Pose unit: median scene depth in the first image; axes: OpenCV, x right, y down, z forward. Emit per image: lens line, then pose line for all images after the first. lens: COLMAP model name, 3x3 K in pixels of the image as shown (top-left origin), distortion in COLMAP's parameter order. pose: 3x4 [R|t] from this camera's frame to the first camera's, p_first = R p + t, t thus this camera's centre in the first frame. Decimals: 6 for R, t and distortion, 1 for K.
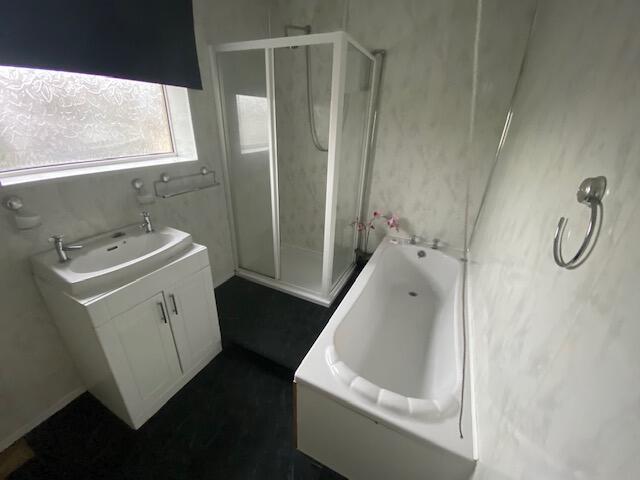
lens RADIAL K [[260.9, 0, 320.4], [0, 260.9, 236.1], [0, 0, 1]] dist [-0.000107, -0.013326]
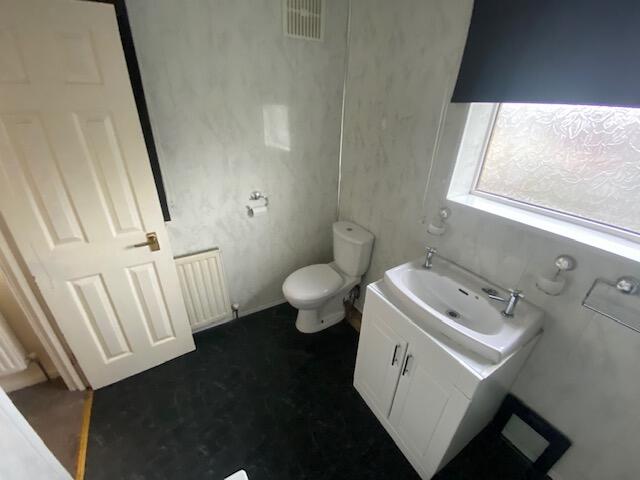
lens RADIAL K [[260.9, 0, 320.4], [0, 260.9, 236.1], [0, 0, 1]] dist [-0.000107, -0.013326]
pose [[-0.541670, 0.315699, -0.779056, 0.122809], [-0.387672, 0.728526, 0.564767, -0.414551], [0.745858, 0.607935, -0.272233, 0.745722]]
